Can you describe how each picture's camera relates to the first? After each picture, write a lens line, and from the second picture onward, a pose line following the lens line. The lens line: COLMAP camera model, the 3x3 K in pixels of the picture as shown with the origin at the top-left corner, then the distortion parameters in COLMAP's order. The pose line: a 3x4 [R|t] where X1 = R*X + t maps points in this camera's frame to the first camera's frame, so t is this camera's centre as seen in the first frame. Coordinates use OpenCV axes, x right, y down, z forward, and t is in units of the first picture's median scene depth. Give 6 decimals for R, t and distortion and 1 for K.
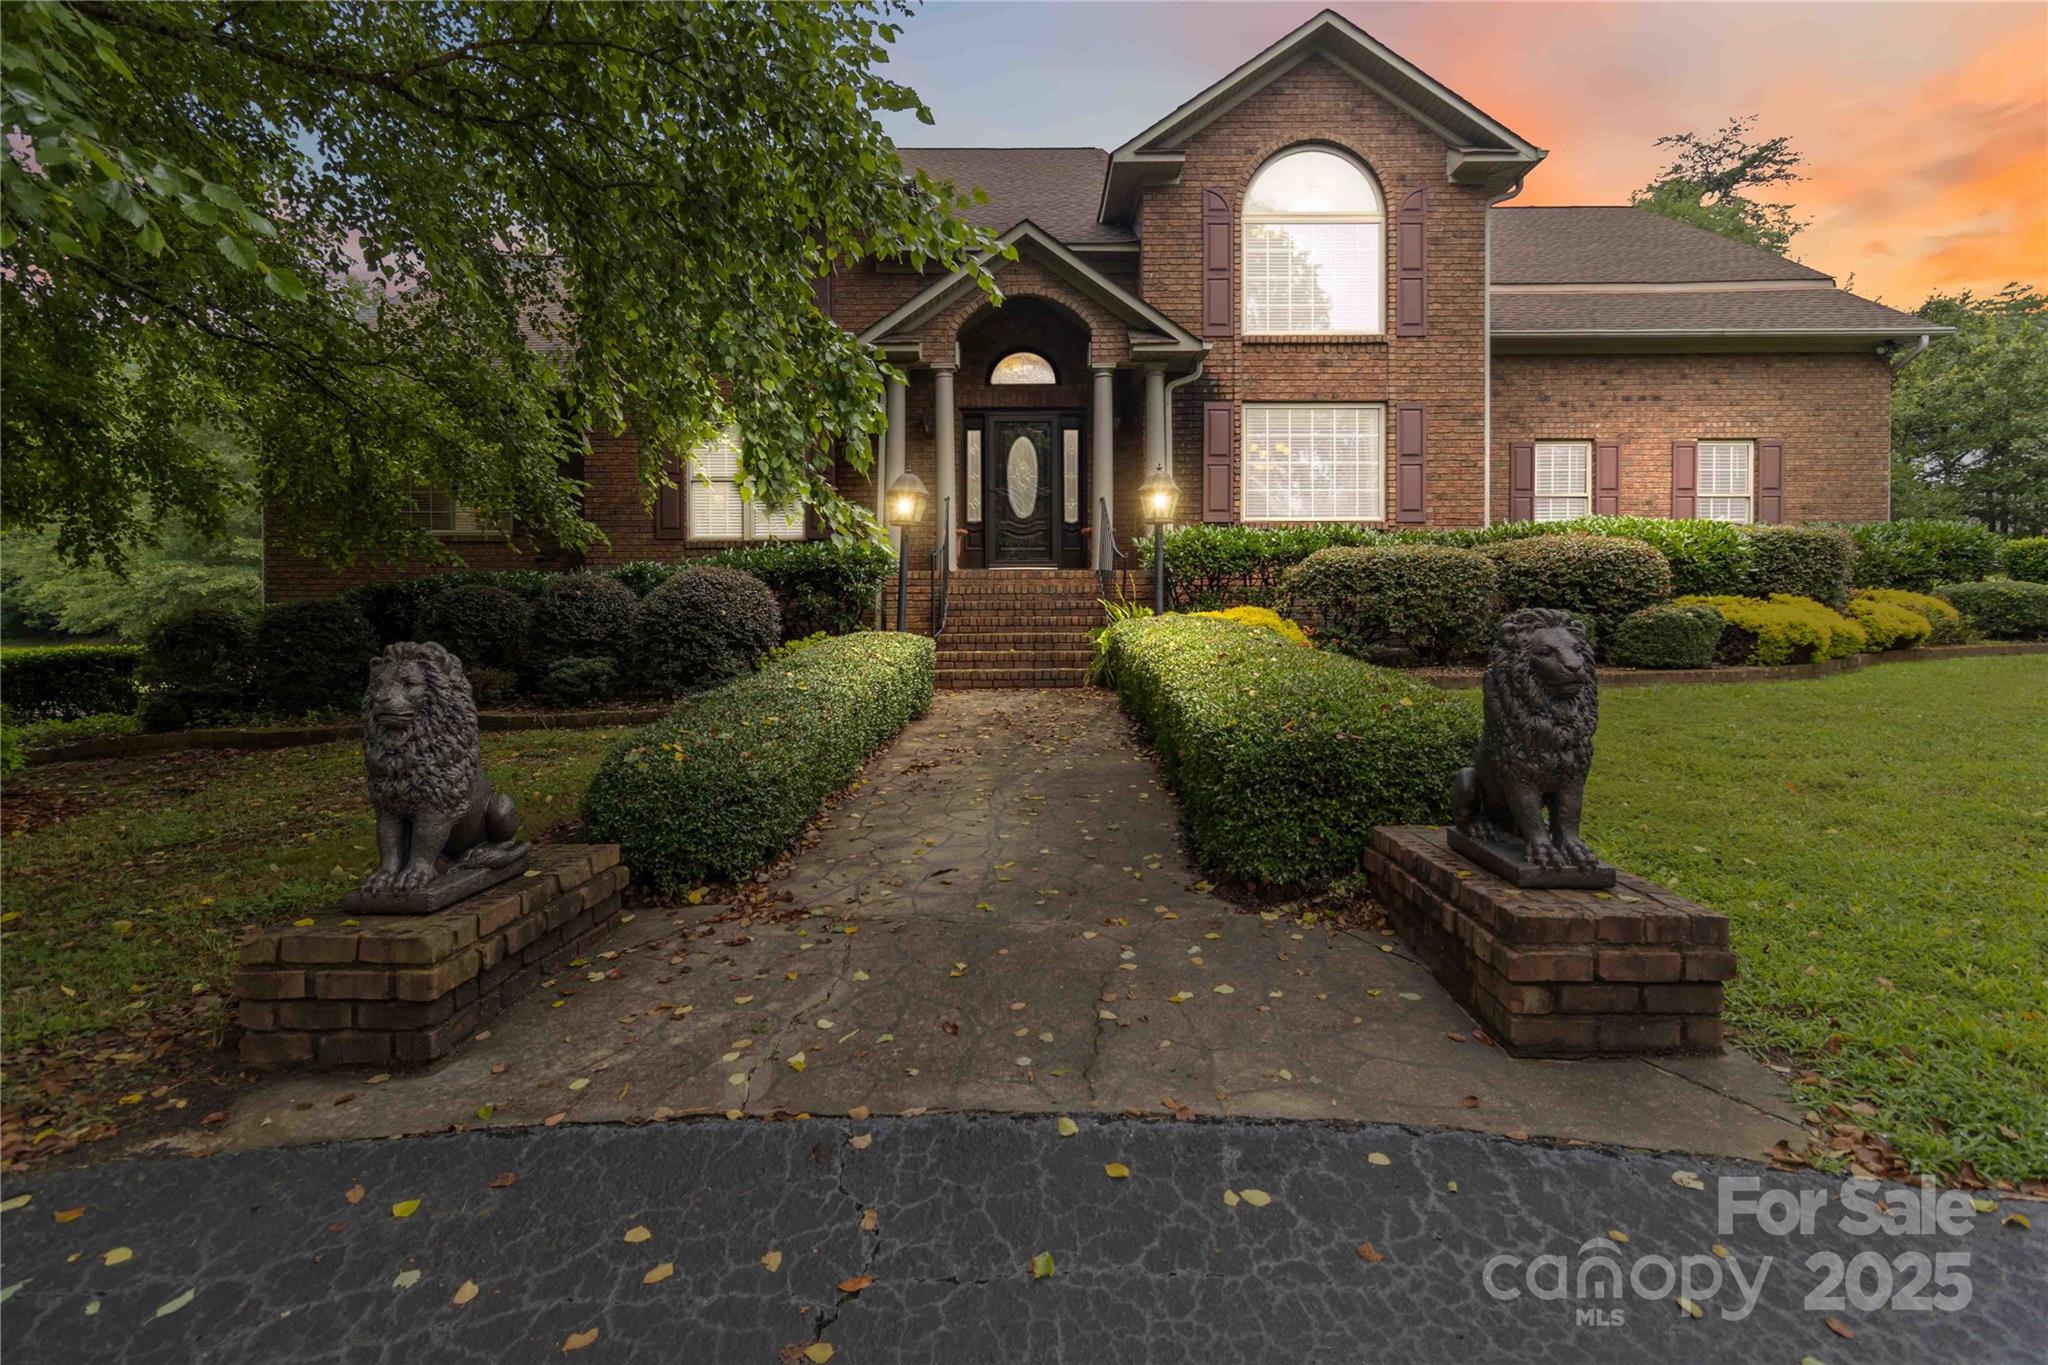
lens RADIAL K [[990.0, 0, 1034.4], [0, 990.0, 637.1], [0, 0, 1]] dist [0.000664, 0.000320]
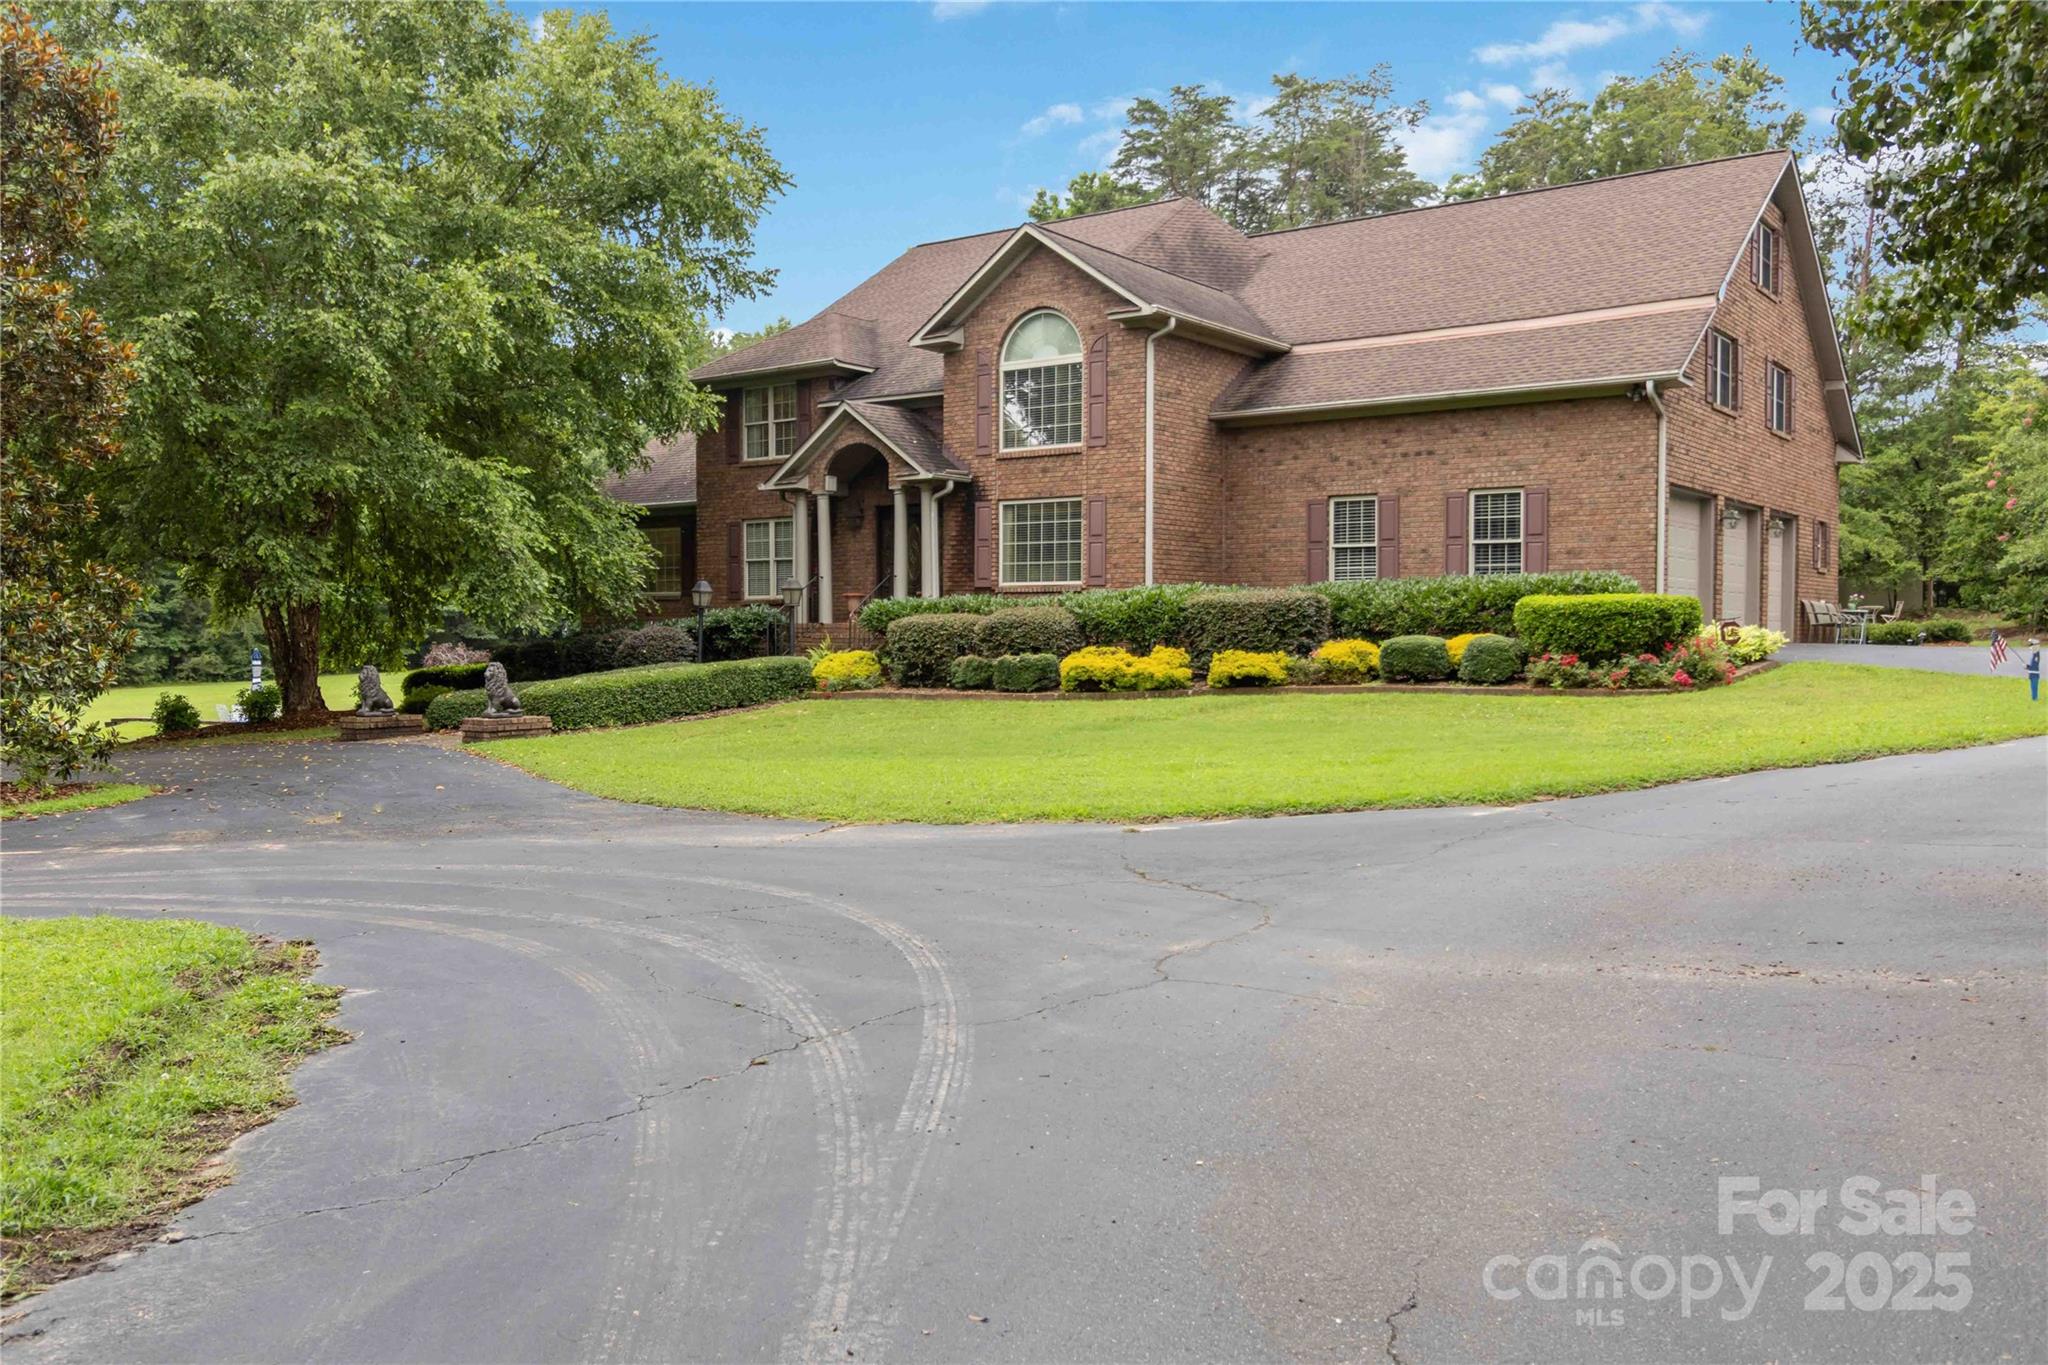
lens RADIAL K [[1670.2, 0, 1024.0], [0, 1670.2, 682.5], [0, 0, 1]] dist [-0.040687, 0.003407]
pose [[0.797434, 0.022254, -0.602995, 1.367855], [-0.011132, 0.999692, 0.022173, -0.028689], [0.603303, -0.010969, 0.797437, -0.700146]]
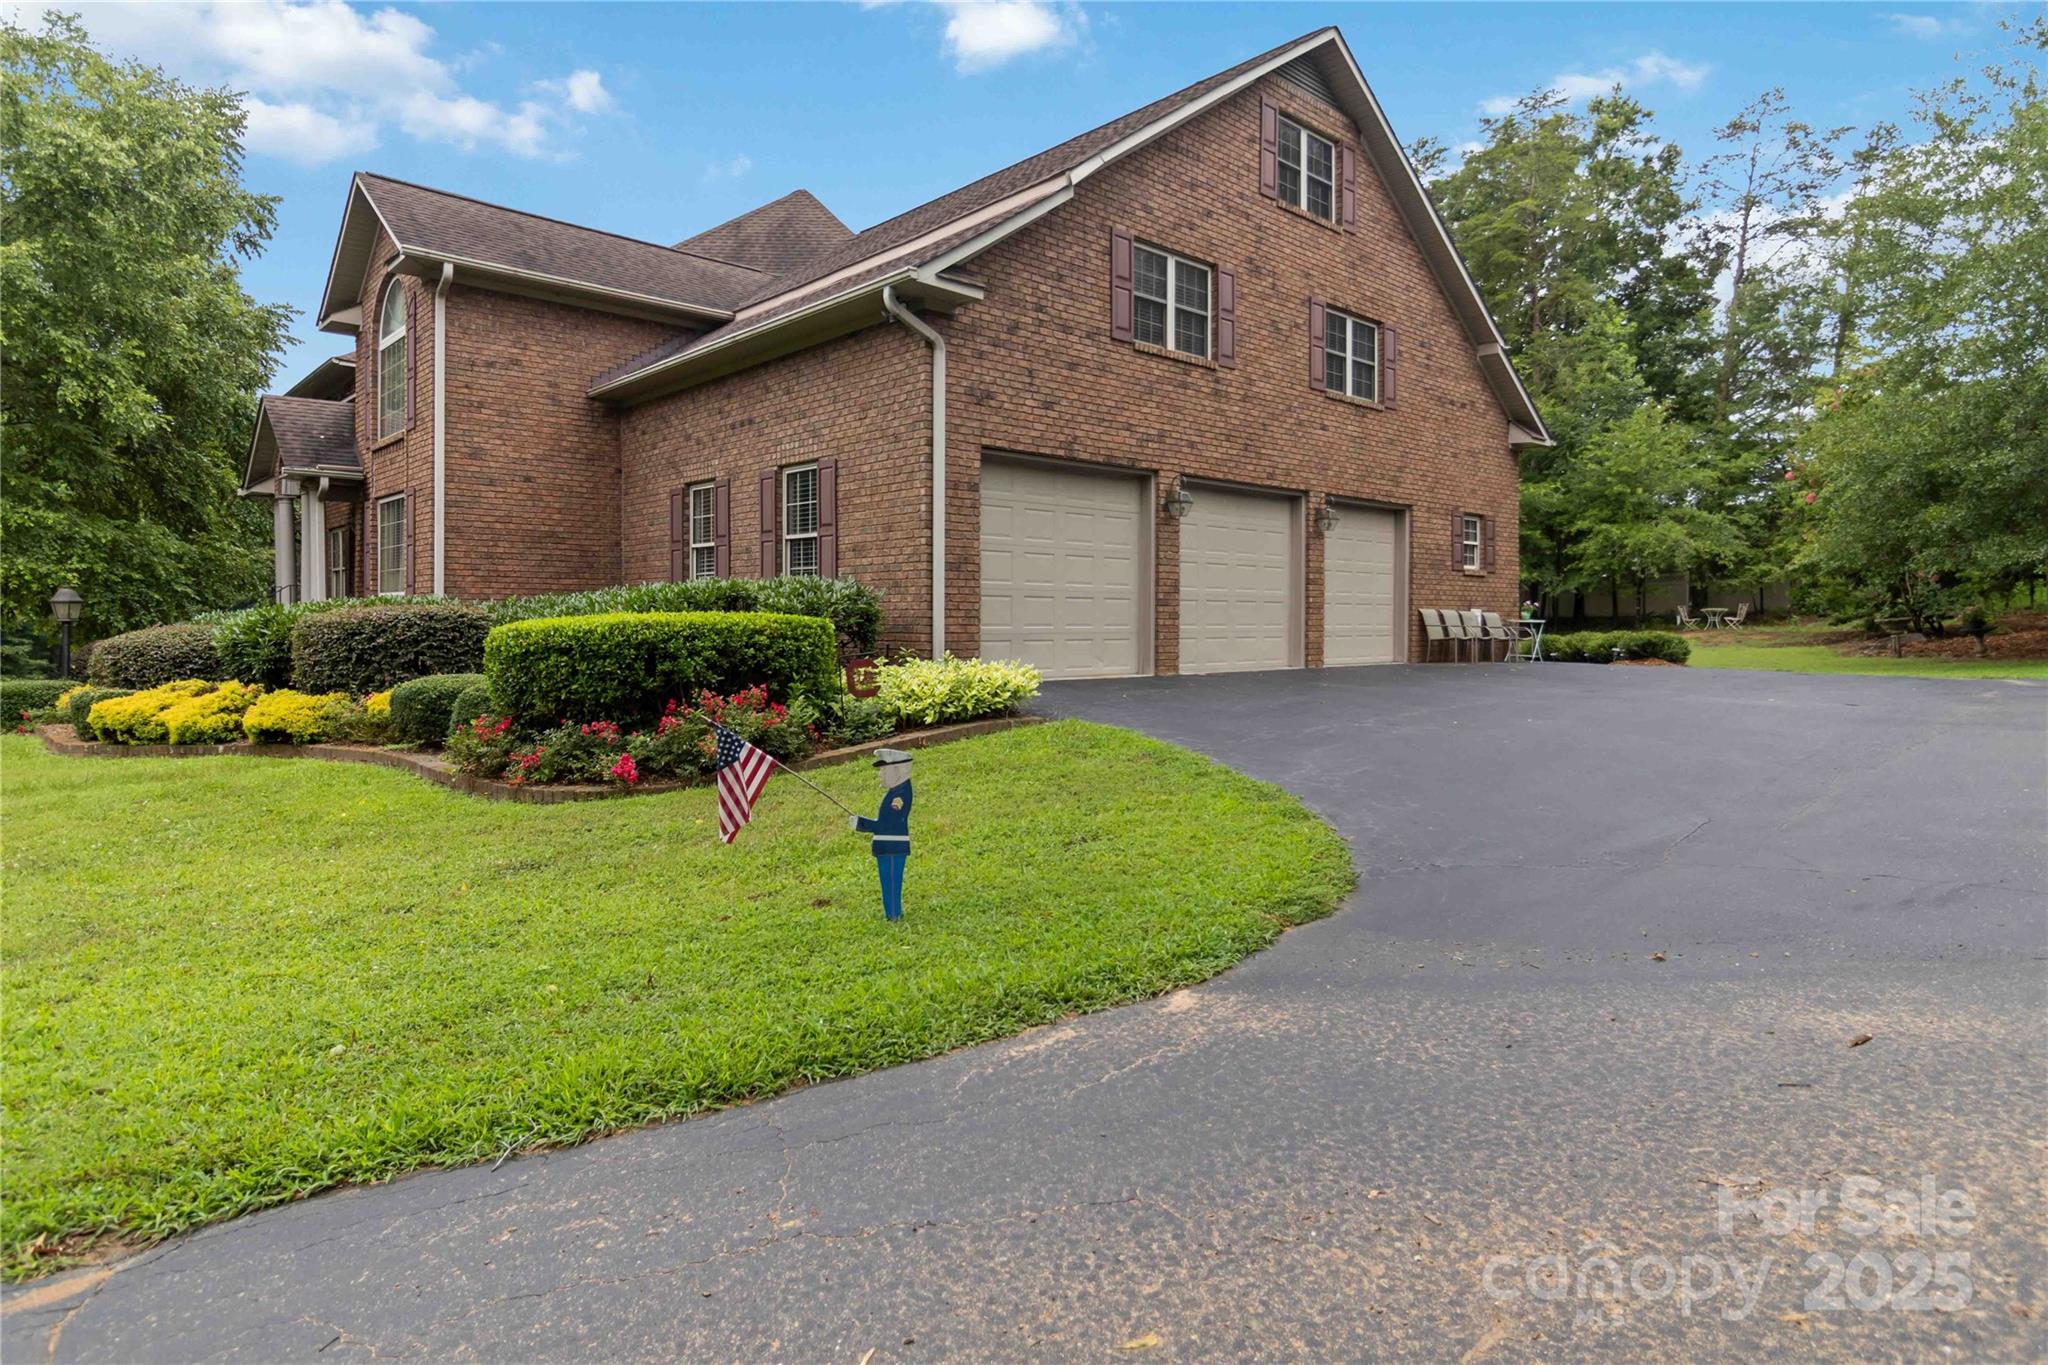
lens RADIAL K [[1142.0, 0, 1066.3], [0, 1142.0, 610.7], [0, 0, 1]] dist [-0.003903, -0.000800]
pose [[0.687329, -0.001079, -0.726346, 1.488951], [-0.013588, 0.999805, -0.014343, -0.076141], [0.726219, 0.019728, 0.687180, 0.547359]]
